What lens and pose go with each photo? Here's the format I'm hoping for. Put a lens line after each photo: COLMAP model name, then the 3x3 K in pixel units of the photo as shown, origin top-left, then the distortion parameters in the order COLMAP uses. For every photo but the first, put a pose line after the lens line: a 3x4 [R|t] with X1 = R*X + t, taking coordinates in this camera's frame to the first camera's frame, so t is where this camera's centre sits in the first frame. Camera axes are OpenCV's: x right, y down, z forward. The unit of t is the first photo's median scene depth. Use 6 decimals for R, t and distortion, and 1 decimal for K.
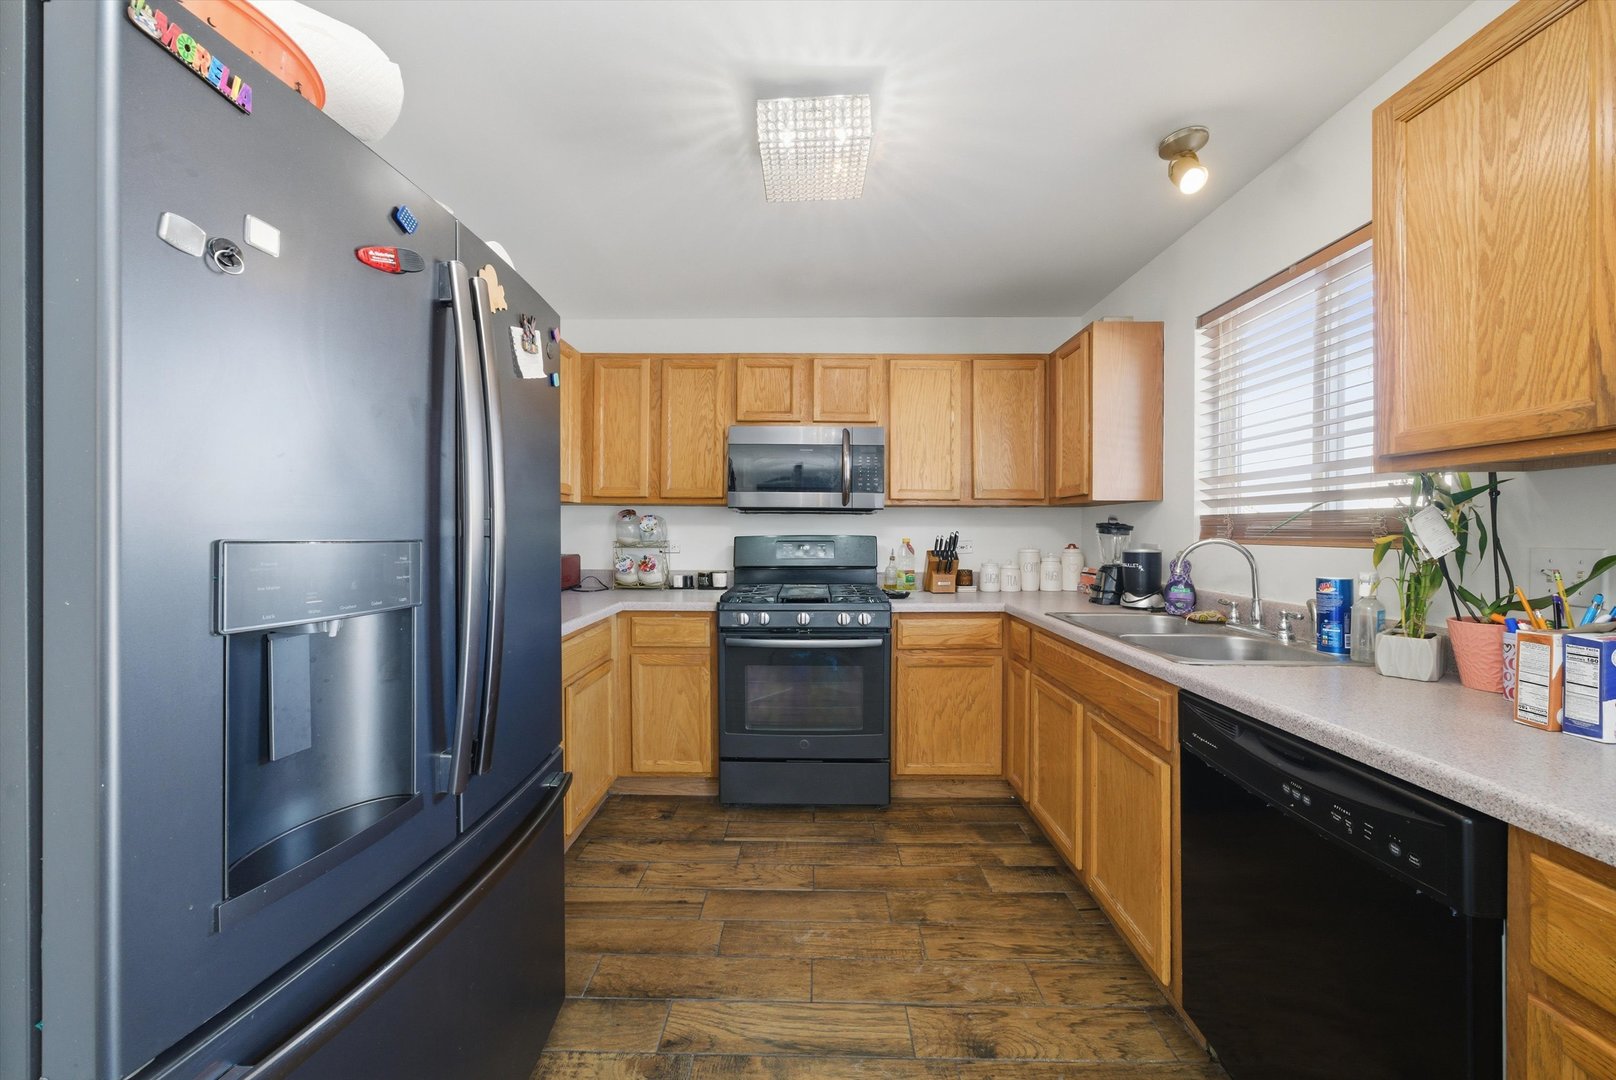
lens RADIAL K [[563.7, 0, 804.1], [0, 563.7, 534.9], [0, 0, 1]] dist [-0.001187, 0.000419]
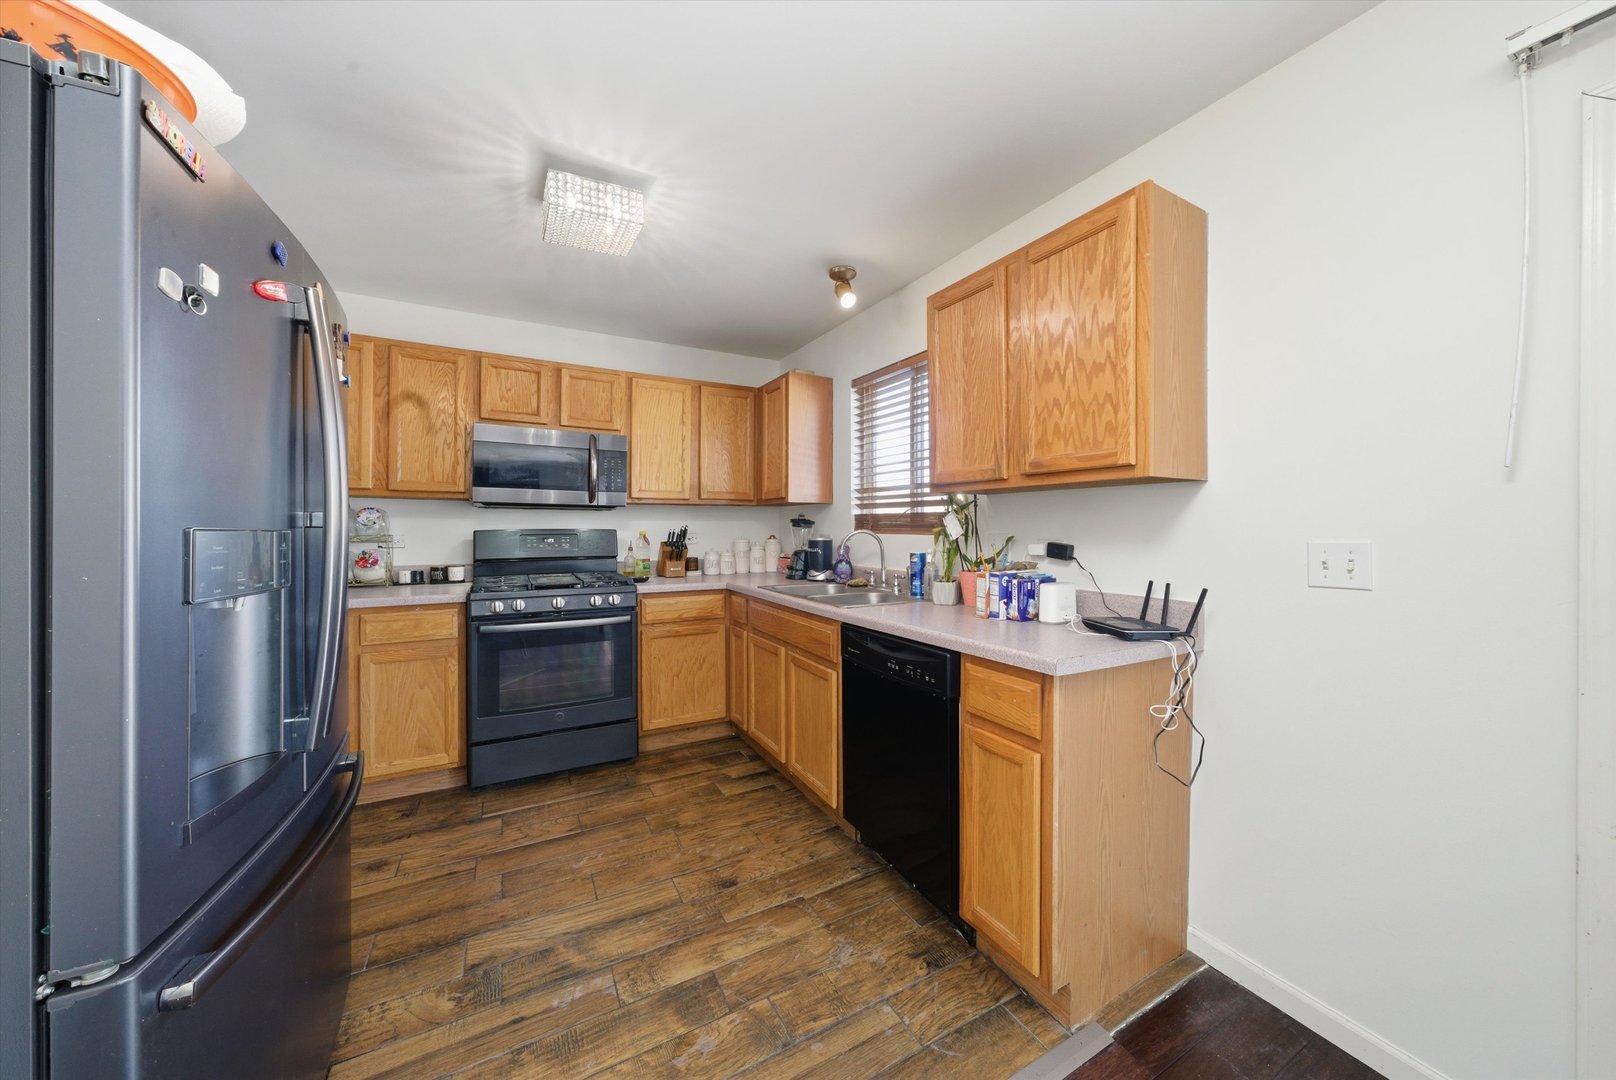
lens RADIAL K [[561.4, 0, 798.0], [0, 561.4, 525.1], [0, 0, 1]] dist [-0.000654, 0.012815]
pose [[0.875815, 0.001033, 0.482645, -0.140034], [0.002833, 0.999969, -0.007283, 0.003515], [-0.482638, 0.007746, 0.875786, -0.224232]]
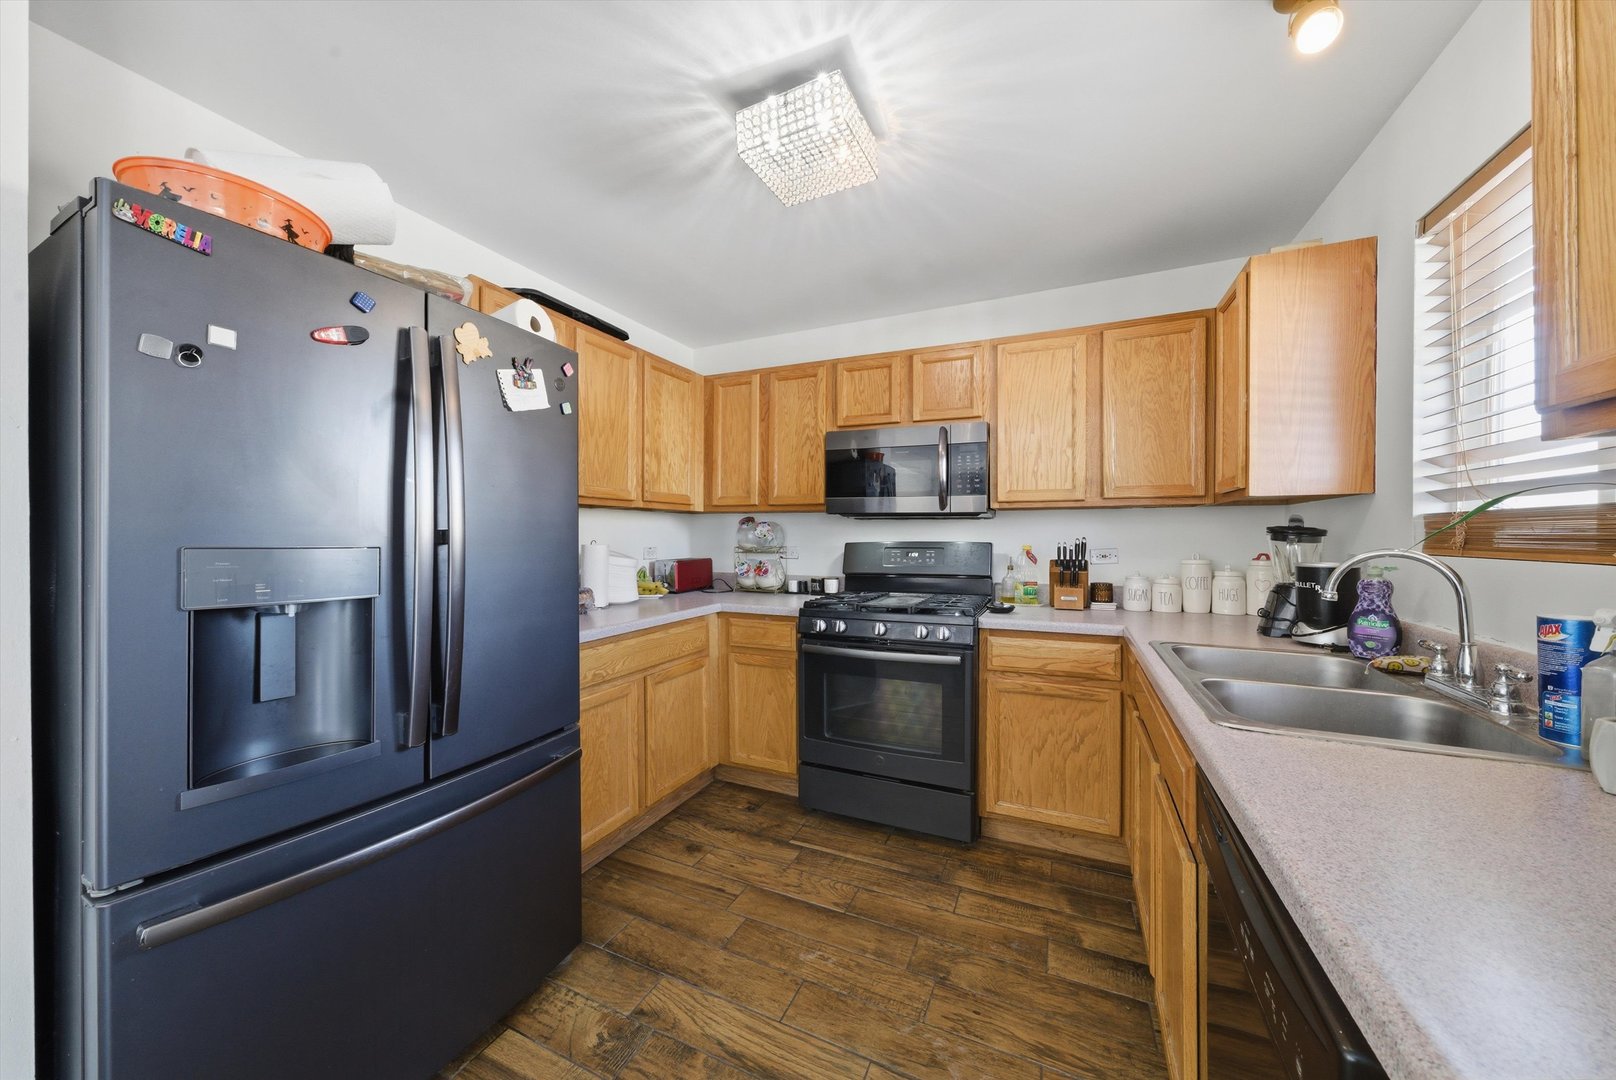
lens RADIAL K [[562.9, 0, 808.0], [0, 562.9, 540.0], [0, 0, 1]] dist [-0.000352, 0.000332]
pose [[0.914553, 0.001247, -0.404464, 0.313023], [-0.000887, 0.999999, 0.001078, -0.003866], [0.404465, -0.000627, 0.914553, 0.090023]]
